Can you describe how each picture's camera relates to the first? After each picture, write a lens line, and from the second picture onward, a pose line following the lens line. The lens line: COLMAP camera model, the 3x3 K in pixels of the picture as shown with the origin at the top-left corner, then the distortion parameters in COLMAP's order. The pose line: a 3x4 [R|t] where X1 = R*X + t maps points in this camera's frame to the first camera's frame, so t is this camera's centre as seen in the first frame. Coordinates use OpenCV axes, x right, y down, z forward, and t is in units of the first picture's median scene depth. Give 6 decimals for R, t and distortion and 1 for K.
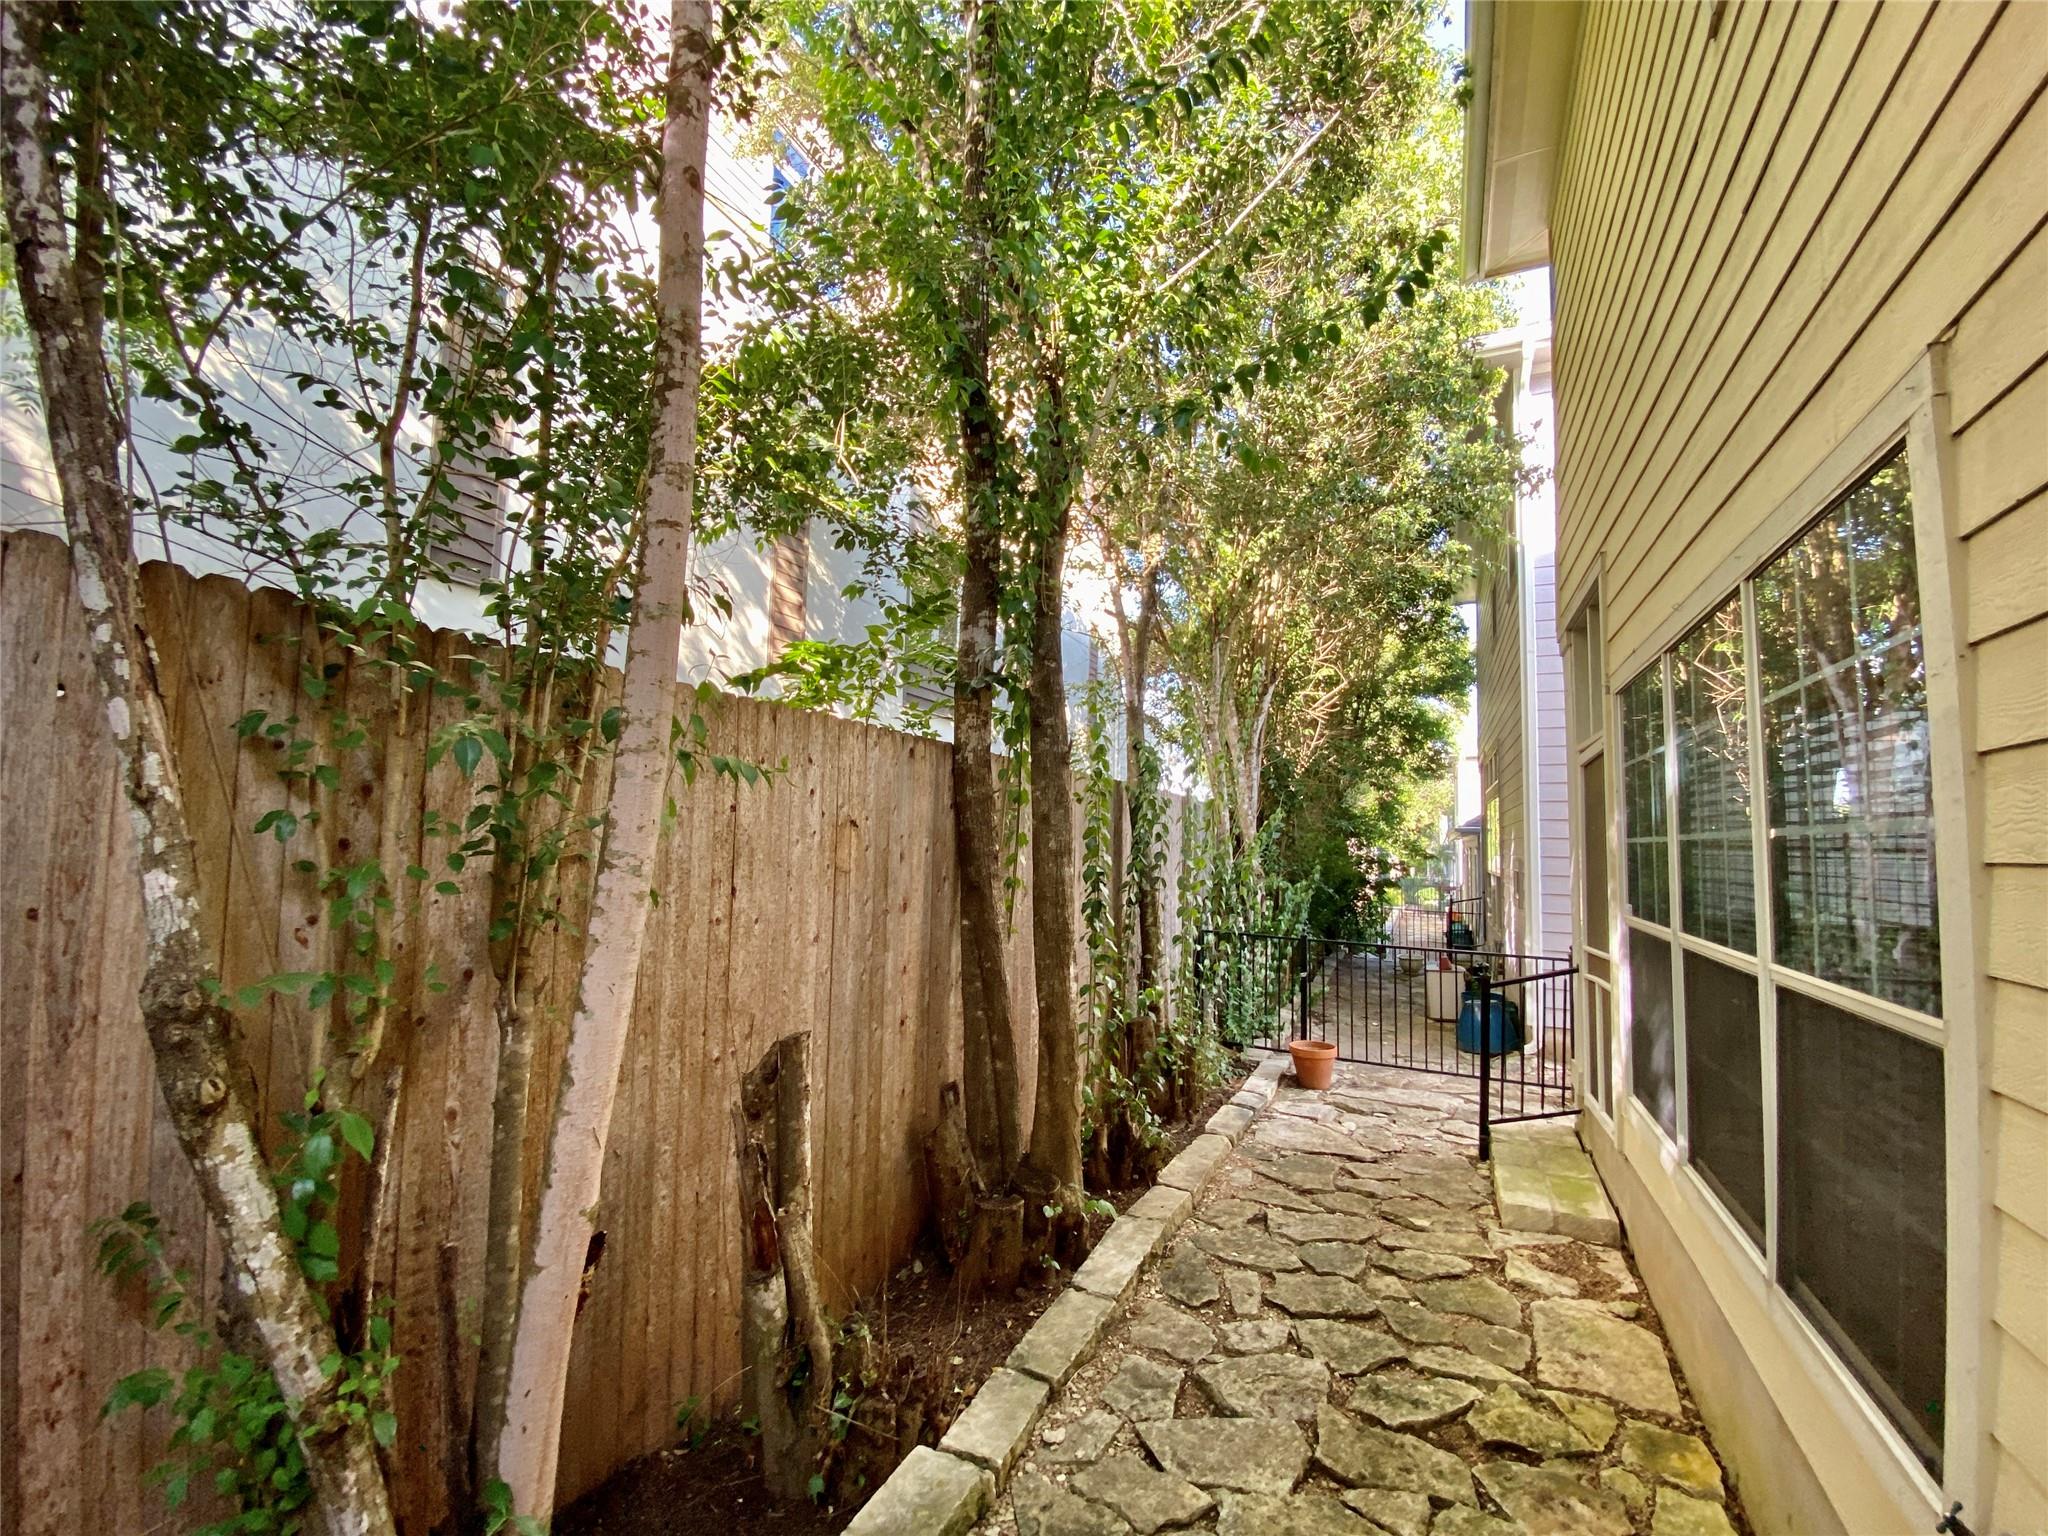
lens RADIAL K [[832.9, 0, 1021.5], [0, 832.9, 772.1], [0, 0, 1]] dist [0.022315, -0.021473]
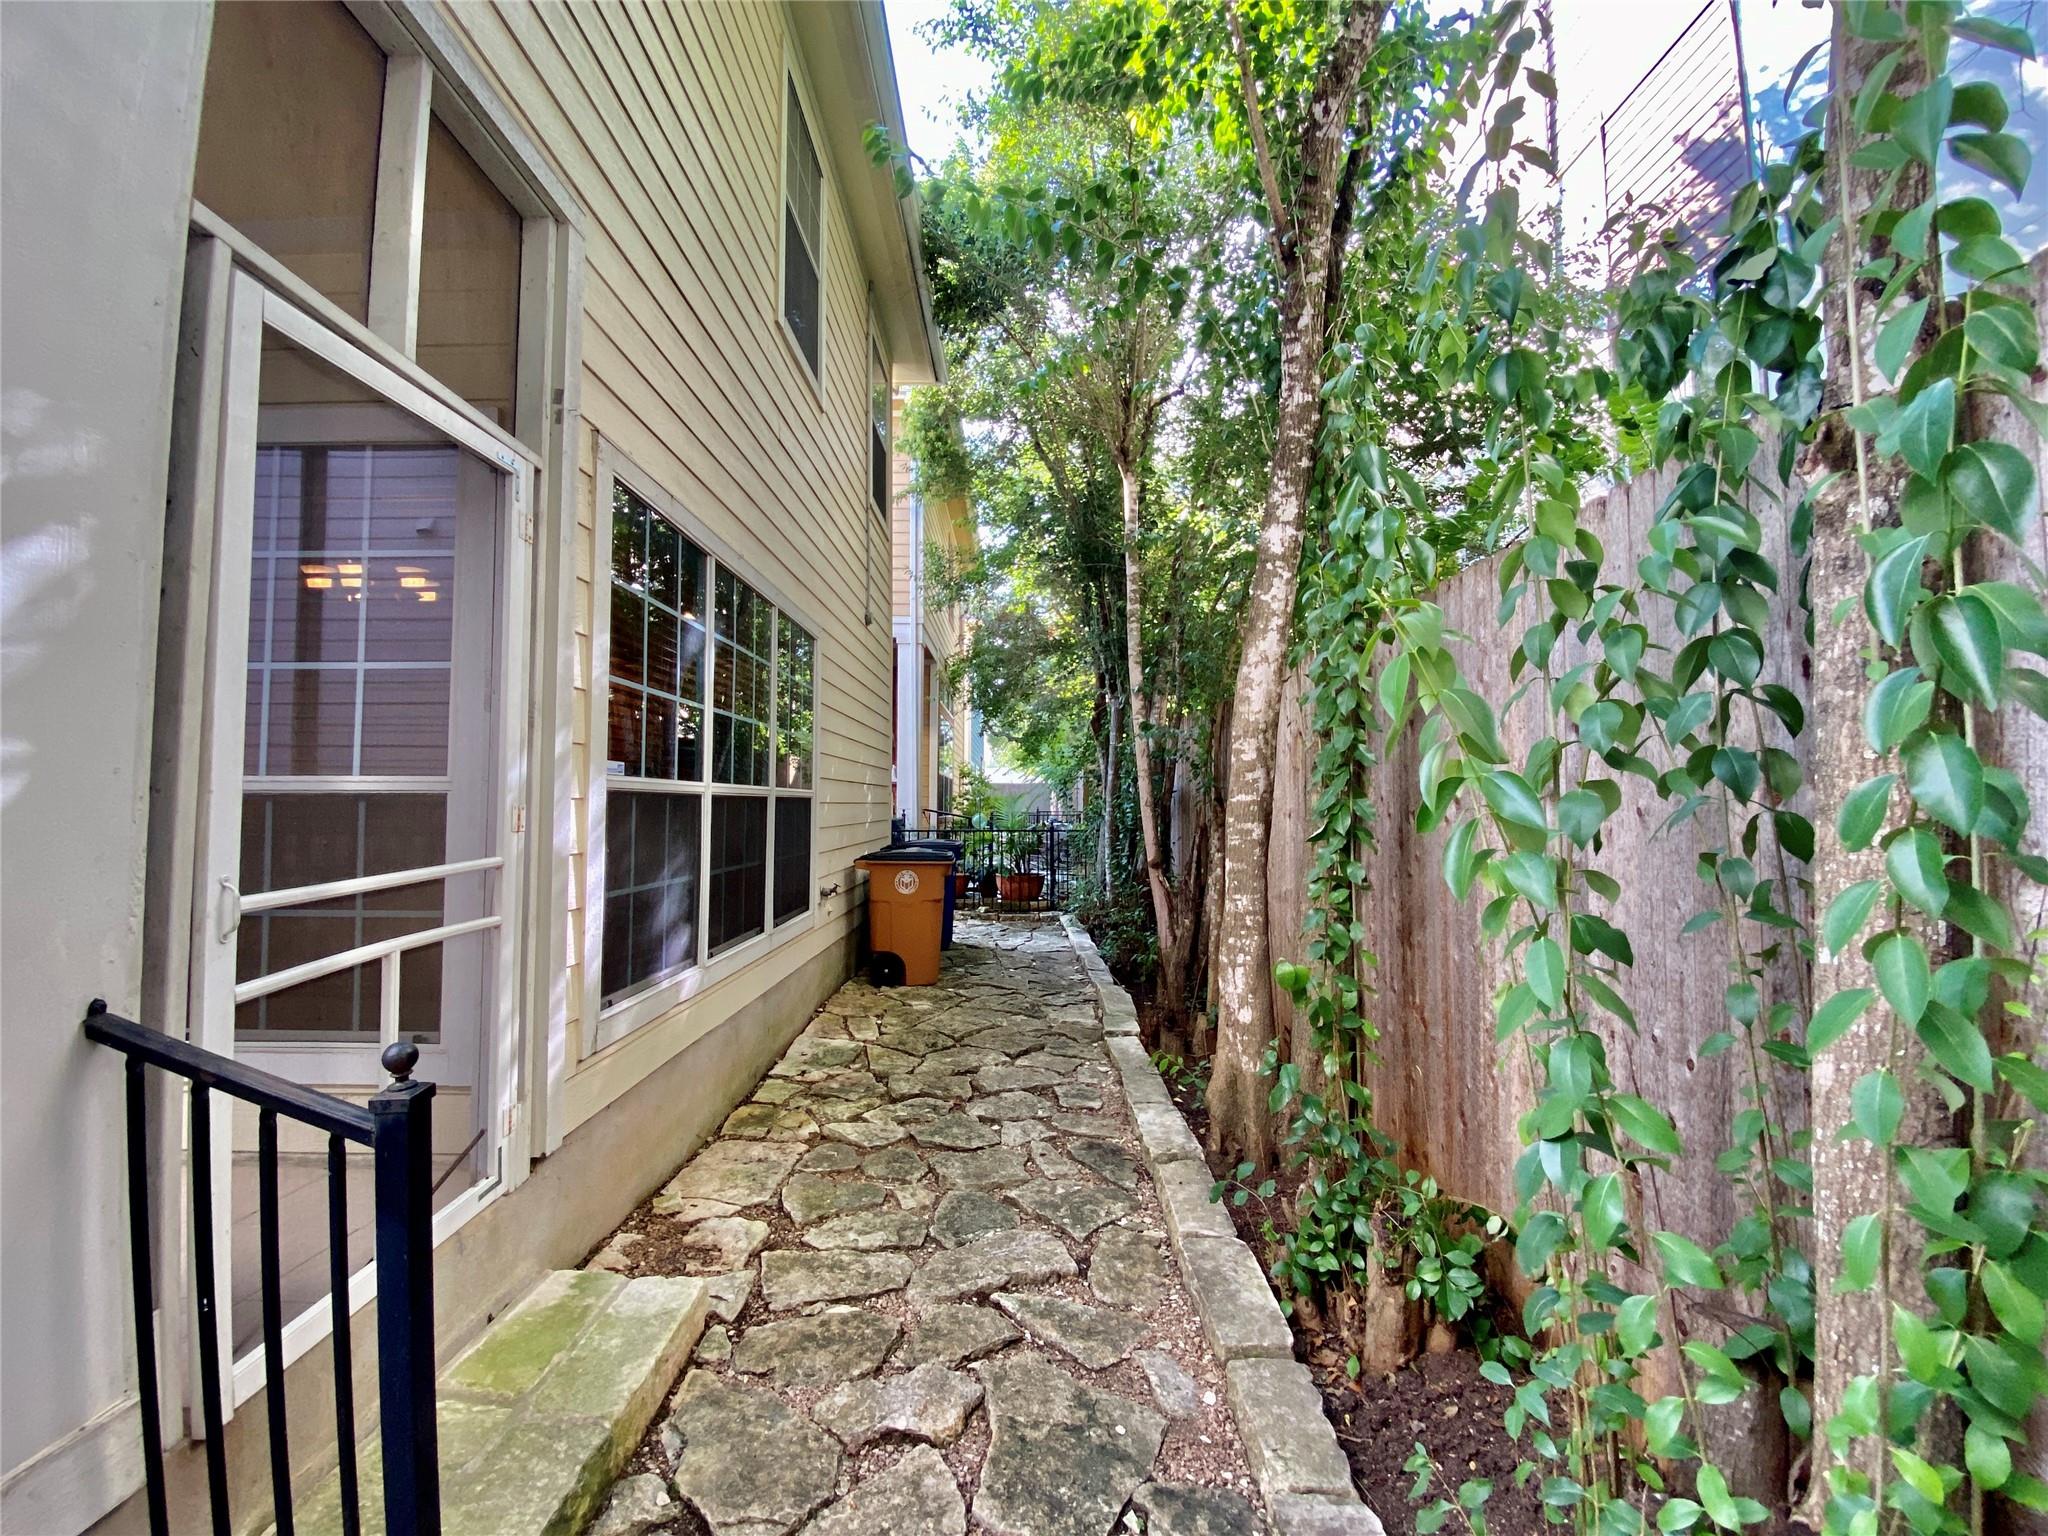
lens RADIAL K [[832.9, 0, 1021.5], [0, 832.9, 772.1], [0, 0, 1]] dist [0.022315, -0.021473]
pose [[-0.896483, -0.042549, -0.441031, 0.796765], [0.017176, 0.991293, -0.130549, 0.302429], [0.442745, -0.124610, -0.887947, 2.028646]]
